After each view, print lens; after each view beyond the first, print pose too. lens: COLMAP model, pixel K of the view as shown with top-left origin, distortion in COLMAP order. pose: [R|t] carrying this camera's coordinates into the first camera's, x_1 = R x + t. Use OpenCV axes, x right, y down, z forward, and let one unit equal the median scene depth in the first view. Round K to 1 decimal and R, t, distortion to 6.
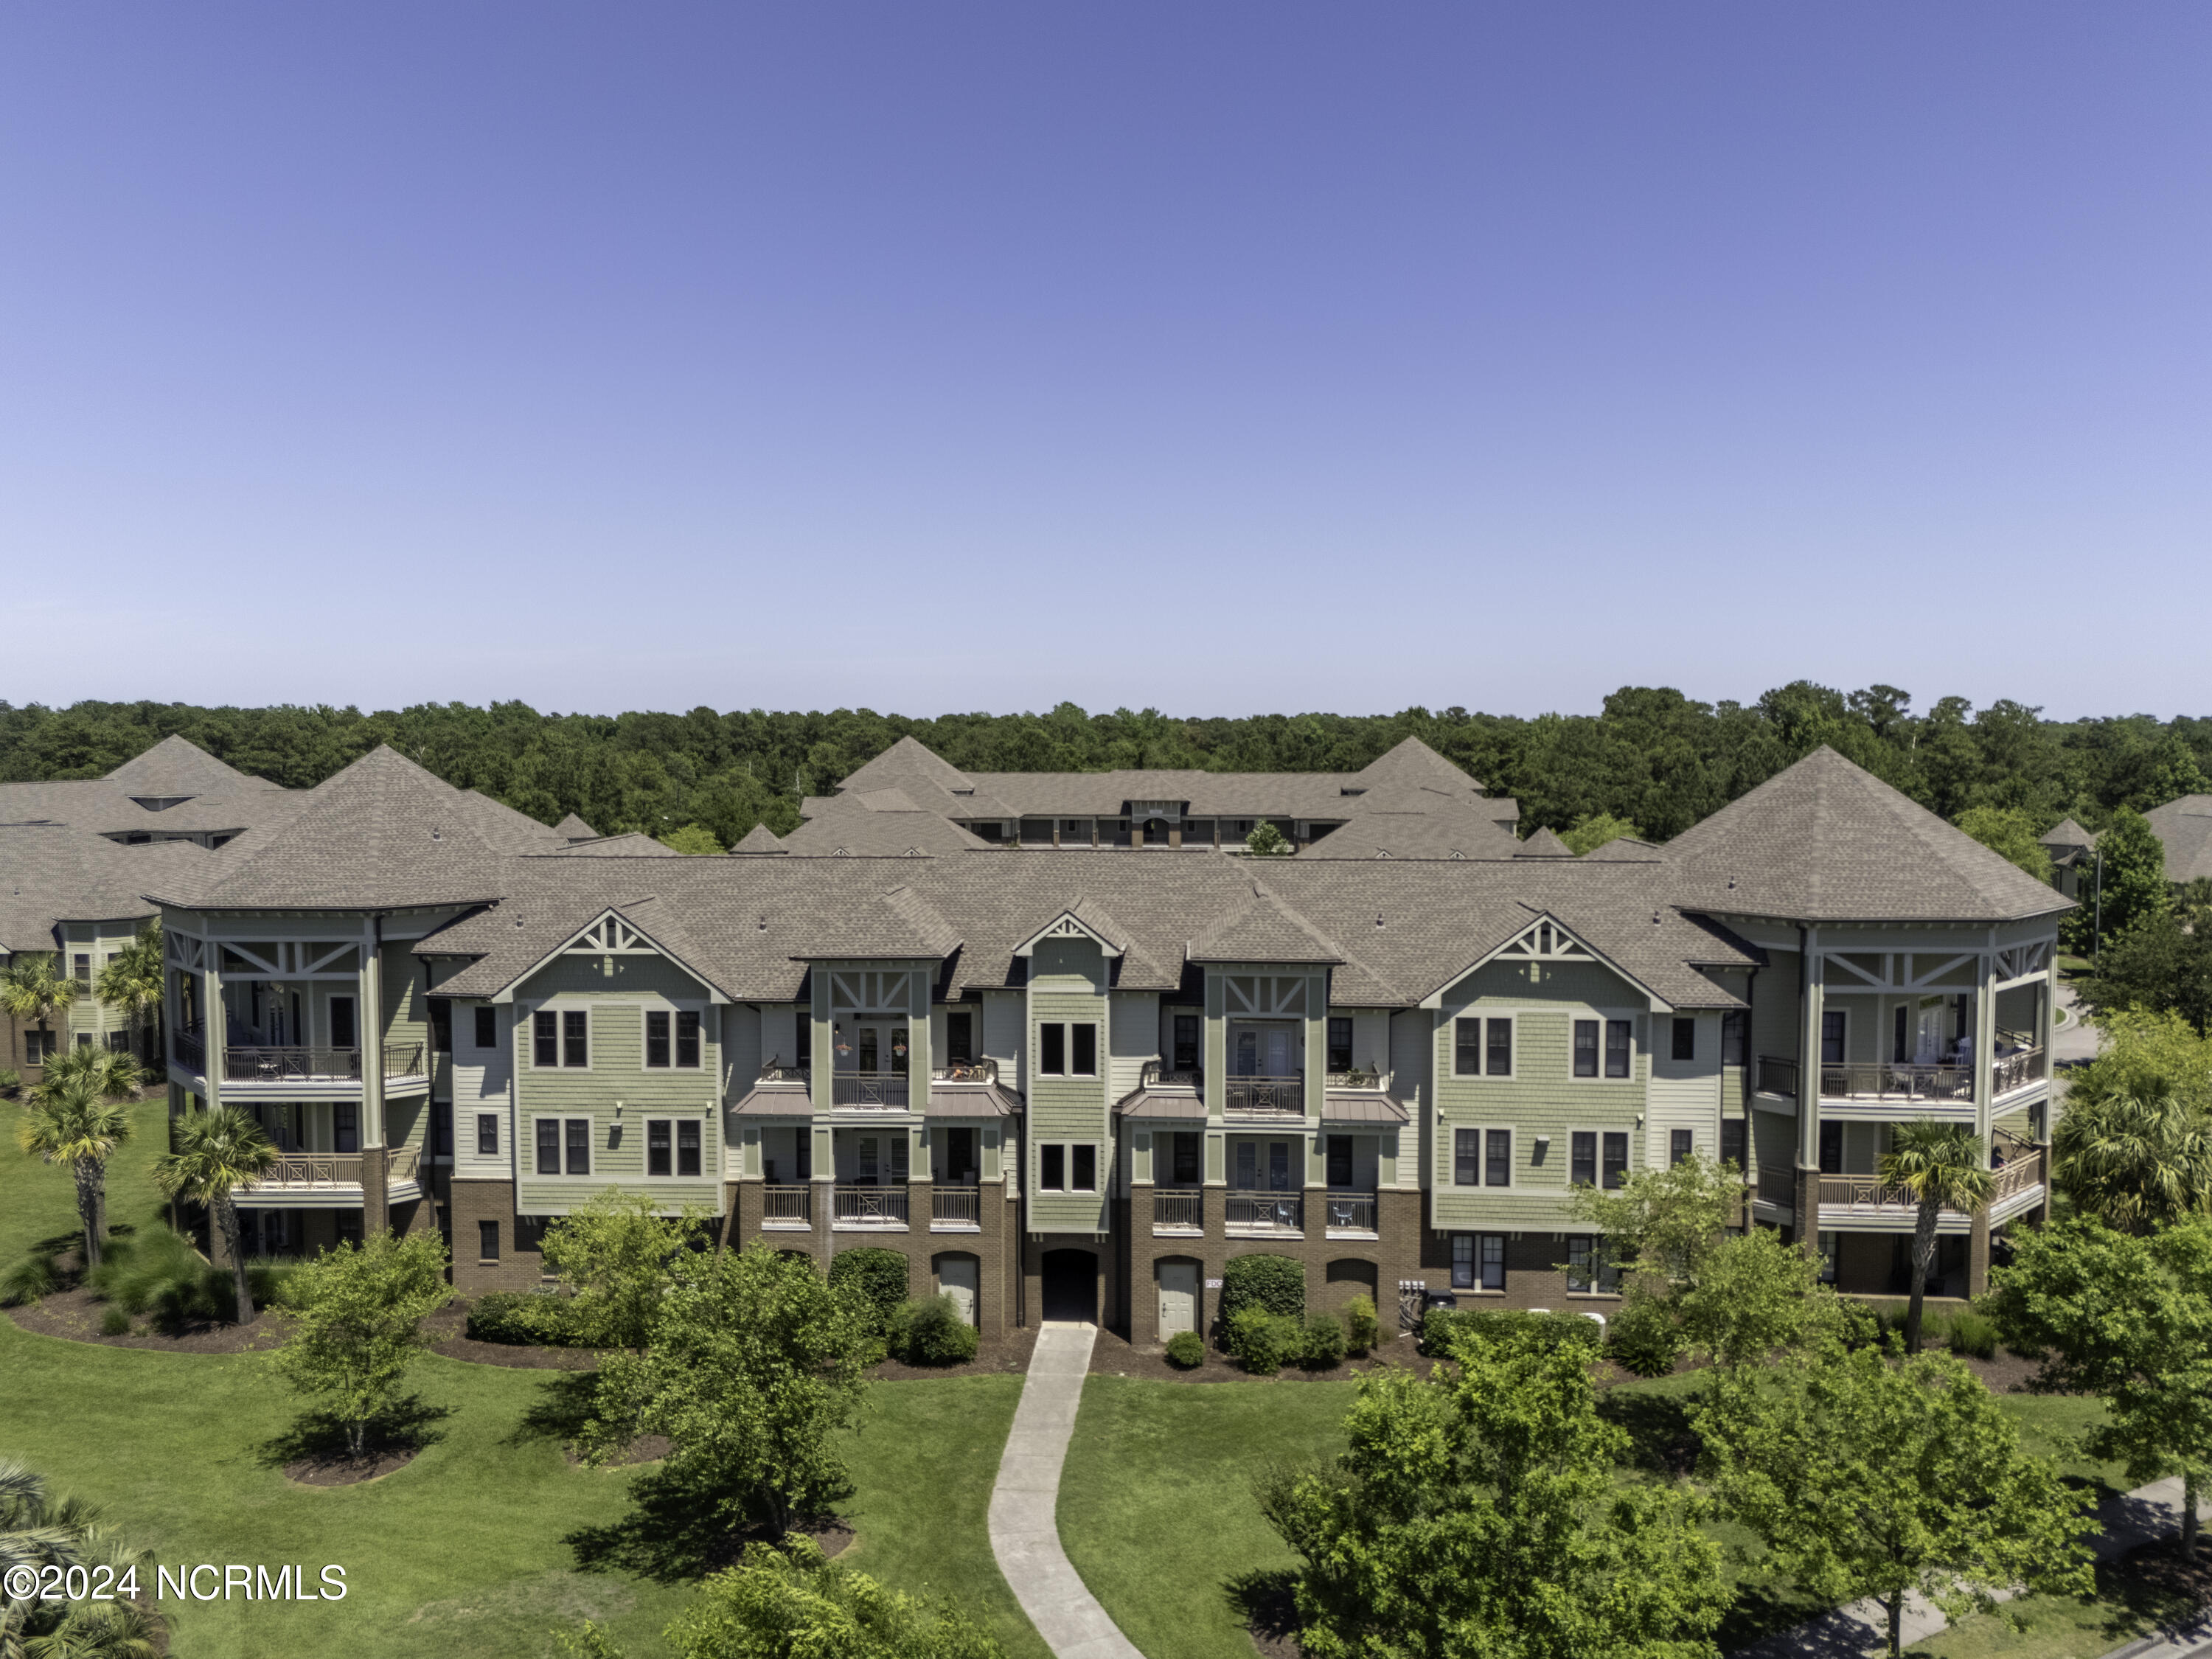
lens RADIAL K [[1595.7, 0, 1111.7], [0, 1595.7, 824.4], [0, 0, 1]] dist [0.073010, -0.003611]
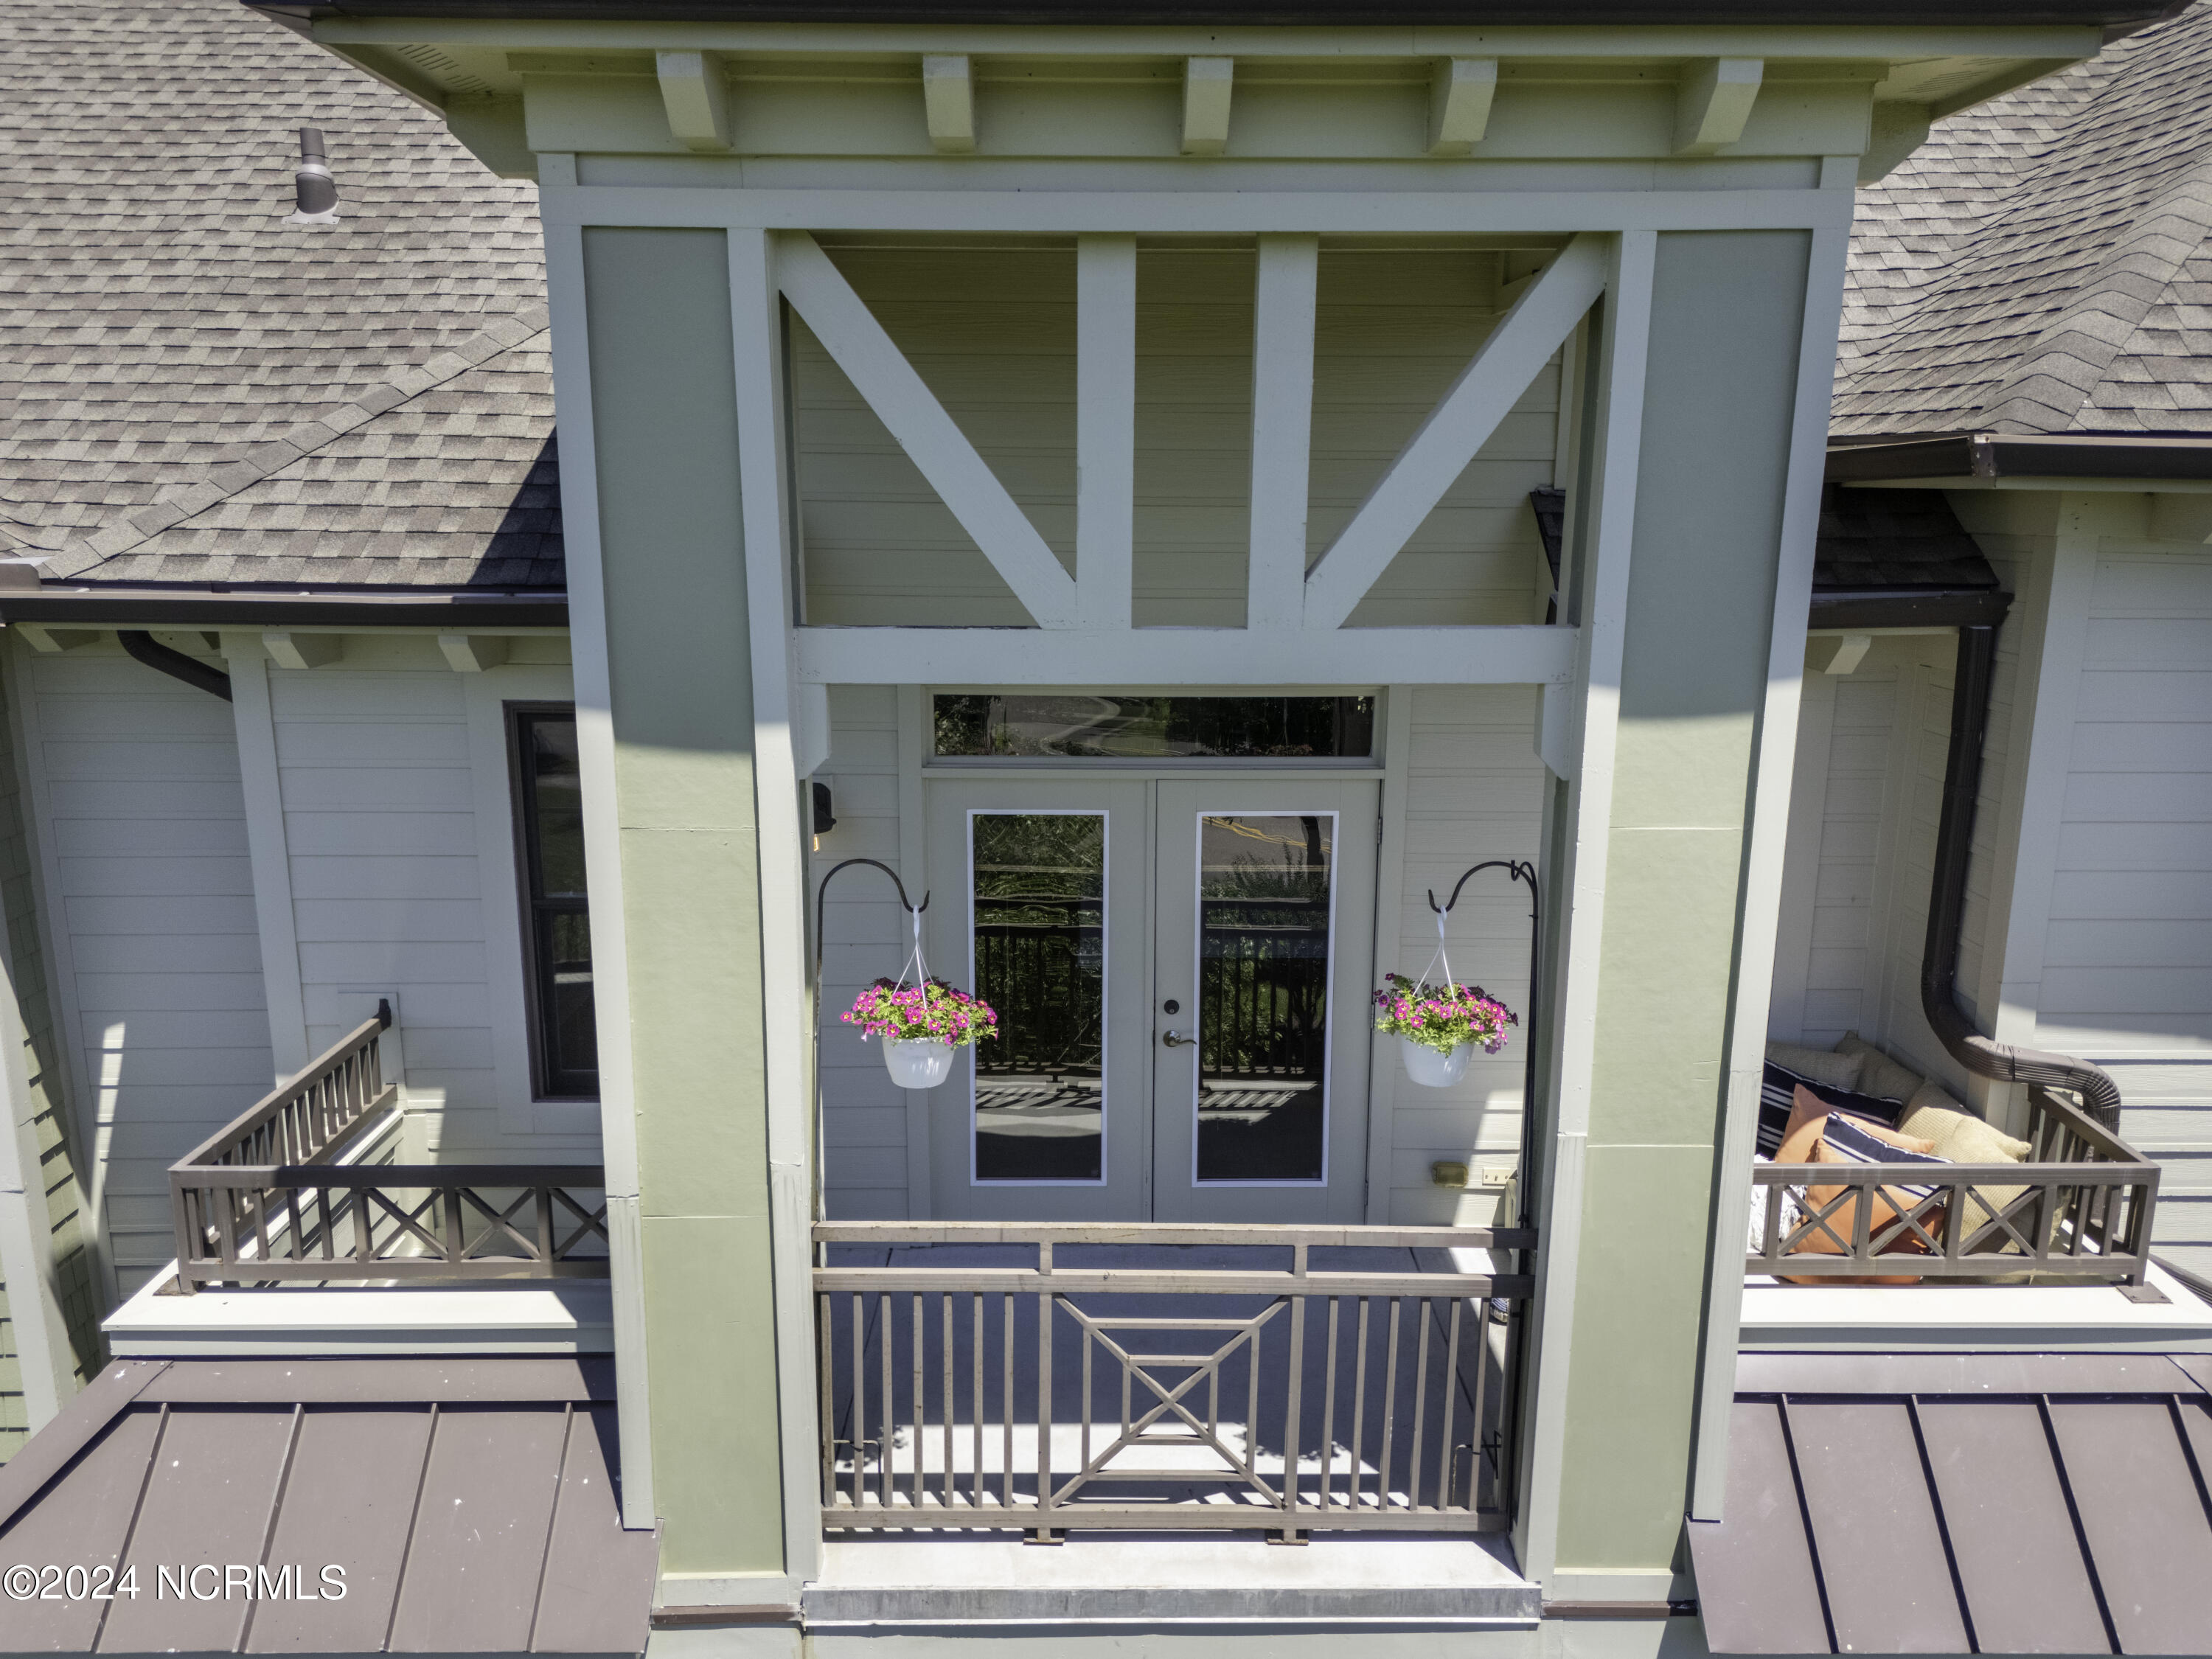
lens RADIAL K [[1620.8, 0, 1113.4], [0, 1620.8, 824.3], [0, 0, 1]] dist [0.038492, -0.009971]
pose [[0.998158, -0.007711, 0.060177, -0.160863], [-0.002151, 0.986770, 0.162113, 0.110034], [-0.060631, -0.161944, 0.984936, 0.896969]]
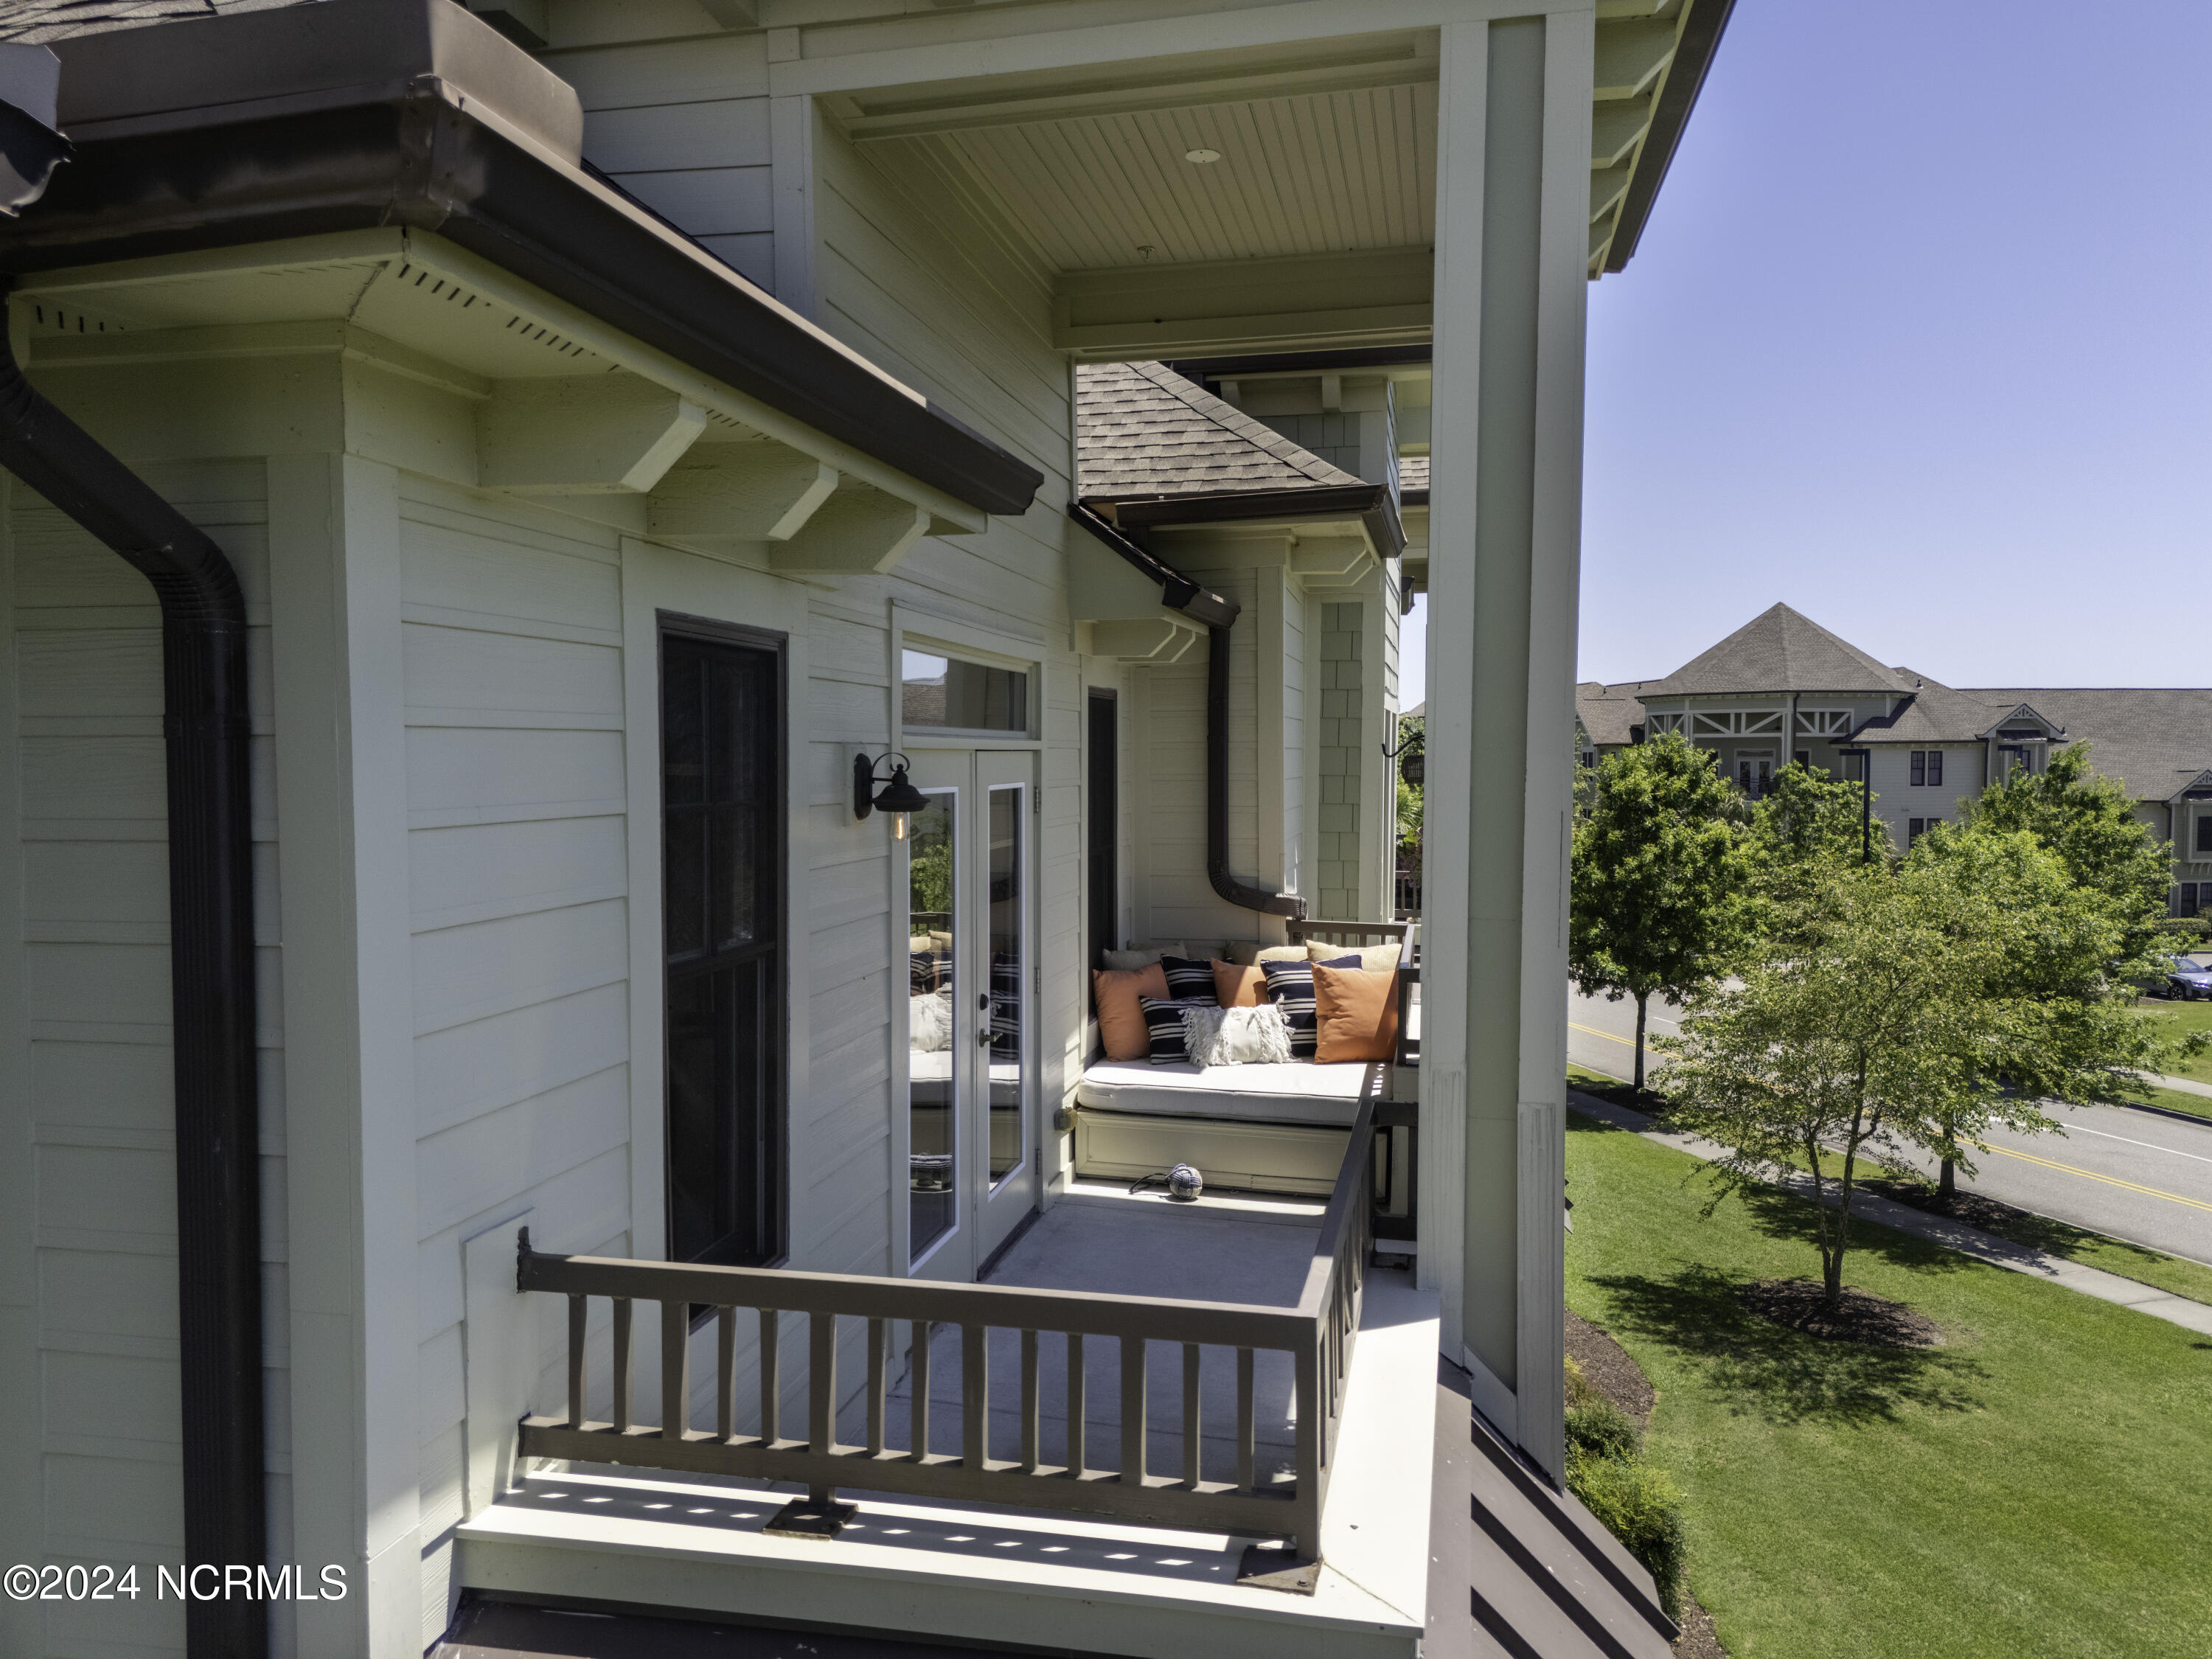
lens RADIAL K [[1612.4, 0, 1102.5], [0, 1612.4, 835.3], [0, 0, 1]] dist [0.029091, -0.000083]
pose [[0.173580, -0.052704, 0.983408, -0.281005], [0.054992, 0.997528, 0.043754, 0.131446], [-0.983283, 0.046485, 0.176050, 1.006966]]
